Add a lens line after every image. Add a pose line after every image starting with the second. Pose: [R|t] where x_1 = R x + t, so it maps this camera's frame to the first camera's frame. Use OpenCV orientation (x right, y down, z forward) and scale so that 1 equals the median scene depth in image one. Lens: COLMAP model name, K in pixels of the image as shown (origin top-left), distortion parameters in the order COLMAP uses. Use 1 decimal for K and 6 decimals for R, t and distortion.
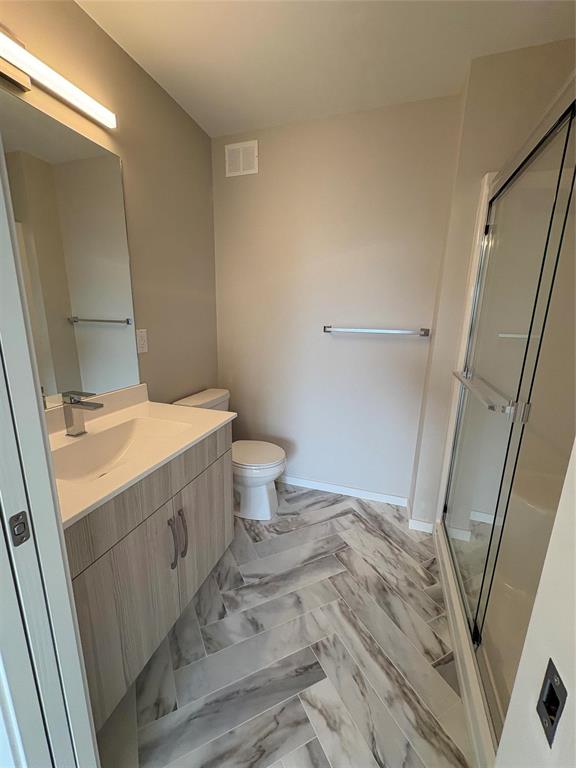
lens RADIAL K [[306.1, 0, 288.5], [0, 306.1, 384.1], [0, 0, 1]] dist [-0.003059, -0.000110]
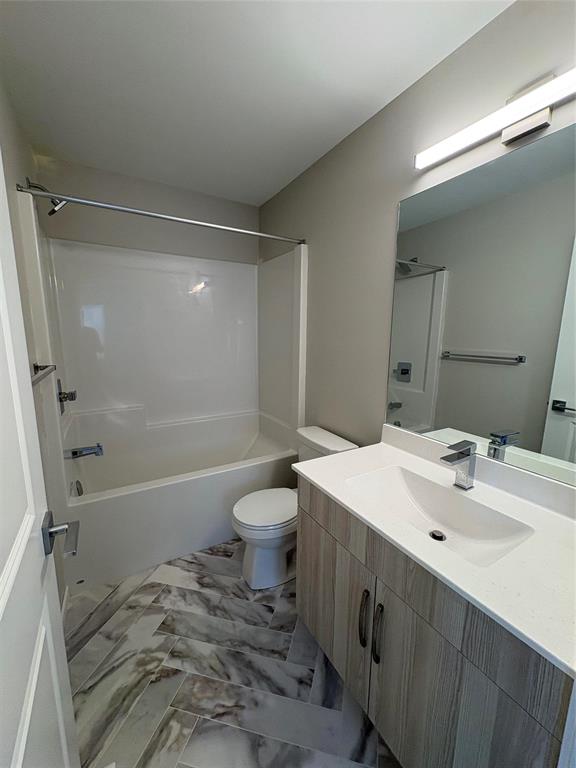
lens RADIAL K [[306.1, 0, 289.6], [0, 306.1, 383.2], [0, 0, 1]] dist [-0.003059, -0.000110]
pose [[0.654671, -0.135813, 0.743613, -0.795788], [0.166581, 0.985464, 0.033328, -0.095412], [-0.737331, 0.102053, 0.667779, 0.084612]]
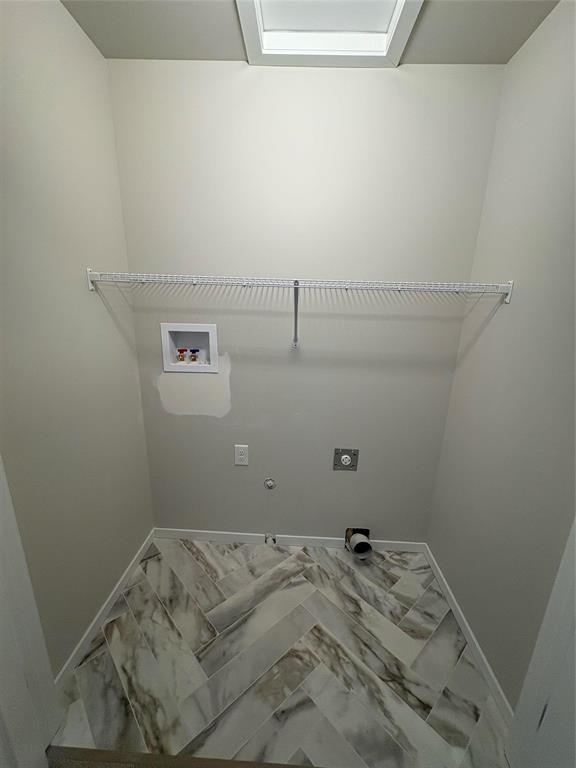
lens RADIAL K [[306.1, 0, 289.5], [0, 306.1, 385.8], [0, 0, 1]] dist [-0.003059, -0.000110]
pose [[-0.958840, 0.025982, -0.282755, 0.196580], [-0.106782, 0.889711, 0.443860, -0.455526], [0.263102, 0.455784, -0.850316, 1.598625]]
